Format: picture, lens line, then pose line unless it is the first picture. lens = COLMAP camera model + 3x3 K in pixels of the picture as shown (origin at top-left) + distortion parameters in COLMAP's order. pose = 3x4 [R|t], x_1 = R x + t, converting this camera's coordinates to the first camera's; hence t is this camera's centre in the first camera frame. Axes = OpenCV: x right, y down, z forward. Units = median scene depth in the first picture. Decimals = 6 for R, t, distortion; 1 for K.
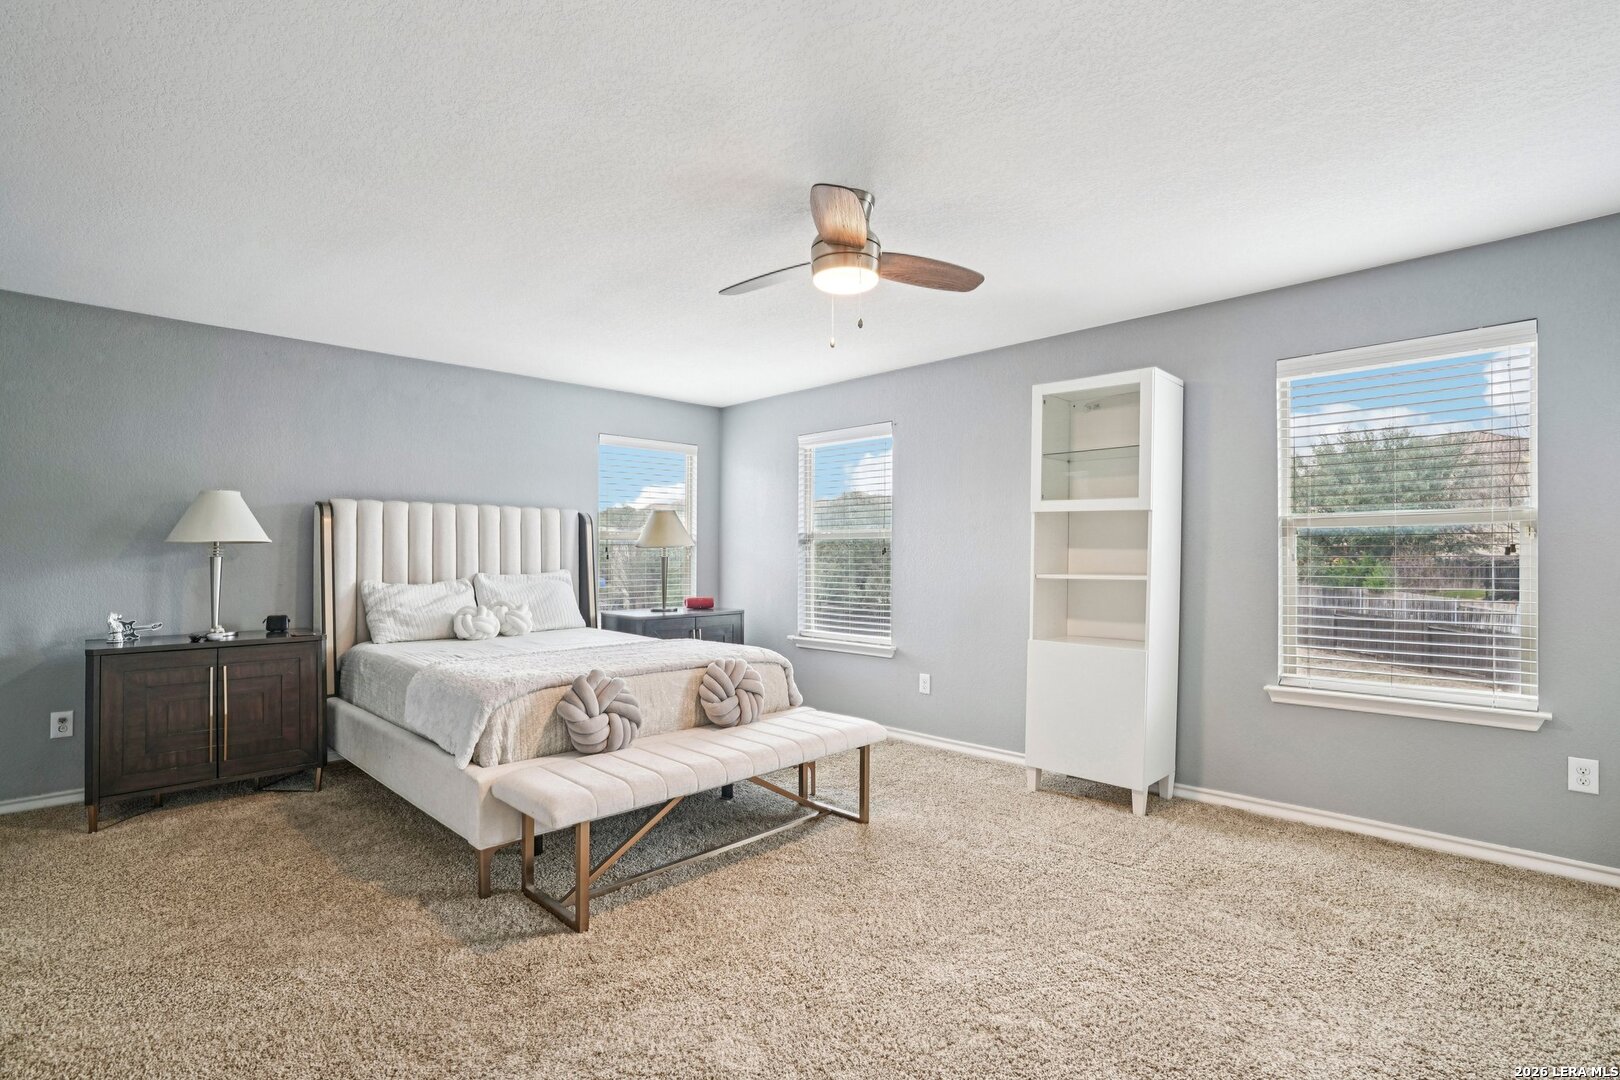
lens RADIAL K [[760.2, 0, 801.0], [0, 760.2, 532.1], [0, 0, 1]] dist [-0.062971, 0.022038]
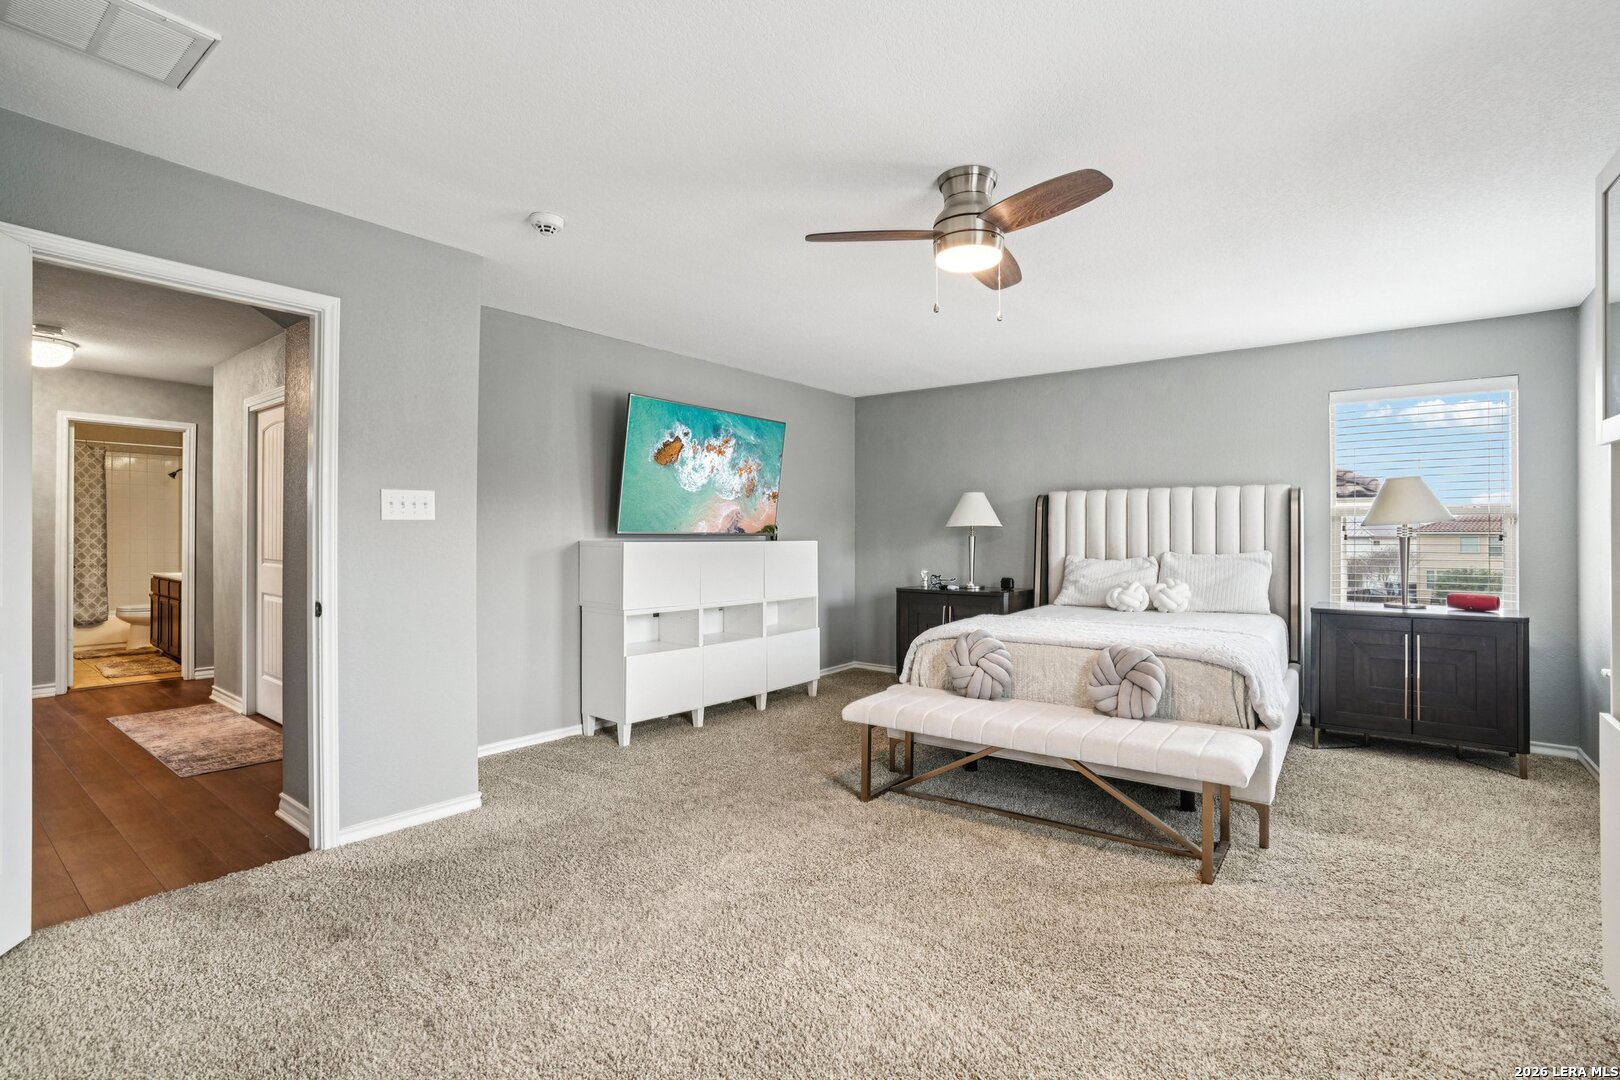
lens RADIAL K [[745.7, 0, 831.0], [0, 745.7, 537.1], [0, 0, 1]] dist [-0.061586, 0.000146]
pose [[0.169132, 0.002688, -0.985590, 0.589723], [0.026949, 0.999610, 0.007351, 0.013481], [0.985225, -0.027804, 0.168993, 0.393328]]
